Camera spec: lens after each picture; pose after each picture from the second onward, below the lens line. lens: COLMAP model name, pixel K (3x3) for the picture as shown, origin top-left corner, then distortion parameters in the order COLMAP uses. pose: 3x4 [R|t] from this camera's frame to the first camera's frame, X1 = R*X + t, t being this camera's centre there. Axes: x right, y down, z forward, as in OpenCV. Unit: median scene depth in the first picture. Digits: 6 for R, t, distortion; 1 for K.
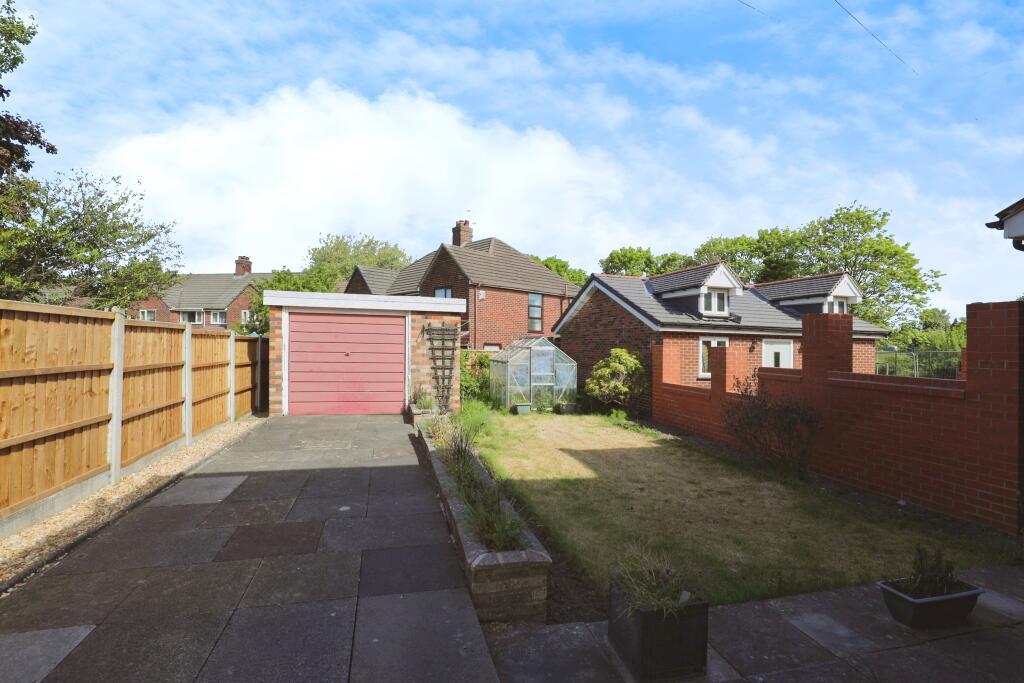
lens RADIAL K [[472.4, 0, 513.8], [0, 472.4, 342.7], [0, 0, 1]] dist [-0.033528, 0.006179]
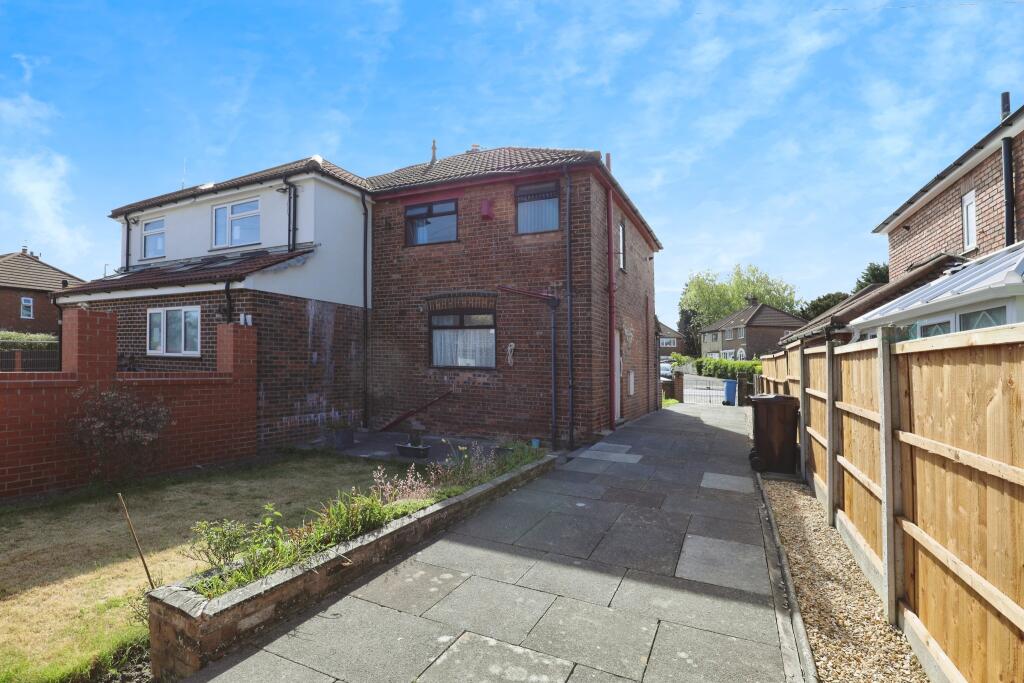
lens RADIAL K [[472.4, 0, 513.8], [0, 472.4, 340.4], [0, 0, 1]] dist [-0.033528, 0.006179]
pose [[-0.760811, -0.012214, 0.648858, -0.976451], [-0.043629, 0.998524, -0.032361, -0.018414], [-0.647505, -0.052930, -0.760221, 1.986209]]
